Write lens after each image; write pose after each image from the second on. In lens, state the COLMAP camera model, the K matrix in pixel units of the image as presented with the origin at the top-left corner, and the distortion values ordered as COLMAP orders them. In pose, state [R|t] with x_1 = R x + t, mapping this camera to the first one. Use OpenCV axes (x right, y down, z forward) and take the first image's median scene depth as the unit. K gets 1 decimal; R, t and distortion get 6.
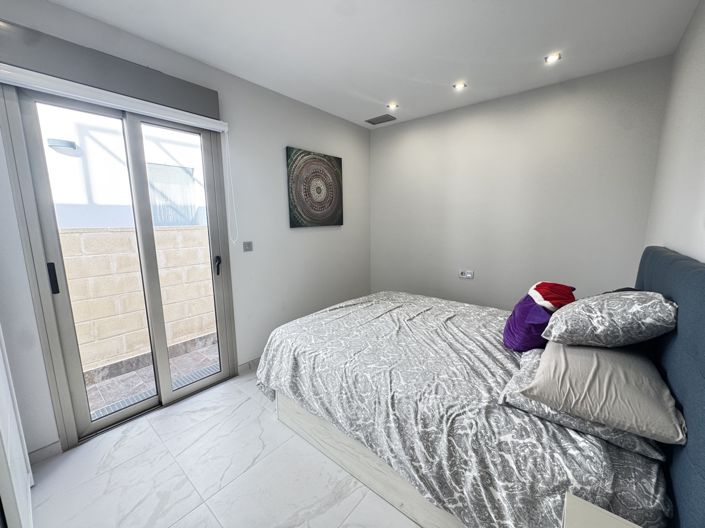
lens RADIAL K [[282.3, 0, 352.0], [0, 282.3, 263.6], [0, 0, 1]] dist [-0.003113, -0.000123]
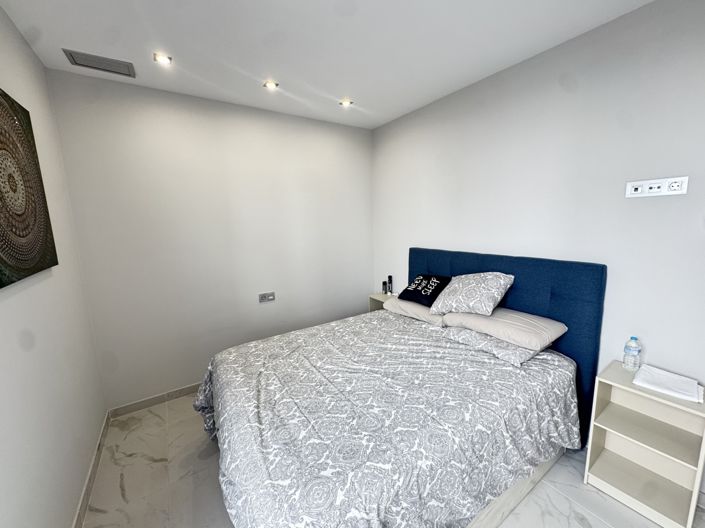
lens RADIAL K [[282.3, 0, 353.5], [0, 282.3, 264.2], [0, 0, 1]] dist [-0.003113, -0.000123]
pose [[0.283935, -0.149829, 0.947065, -0.501616], [0.175407, 0.979164, 0.102319, -0.155487], [-0.942663, 0.137070, 0.304300, 0.653670]]
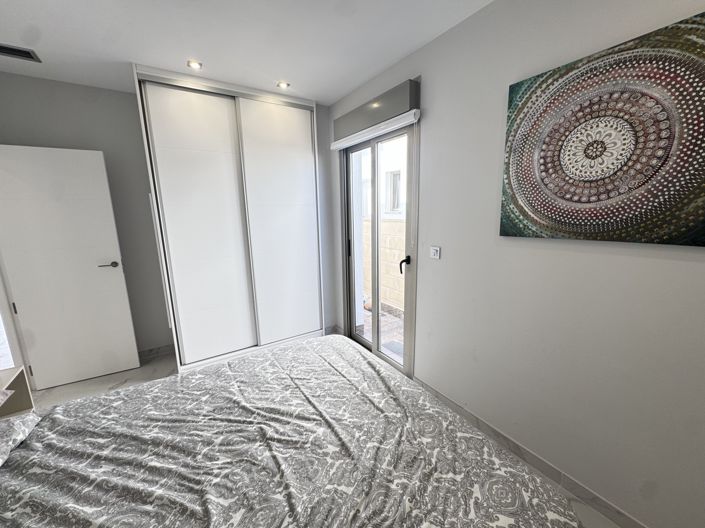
lens RADIAL K [[282.3, 0, 351.7], [0, 282.3, 263.9], [0, 0, 1]] dist [-0.003113, -0.000123]
pose [[-0.290762, 0.189899, -0.937761, 0.528857], [-0.130238, 0.963128, 0.235418, -0.215293], [0.947890, 0.190583, -0.255309, 1.126344]]
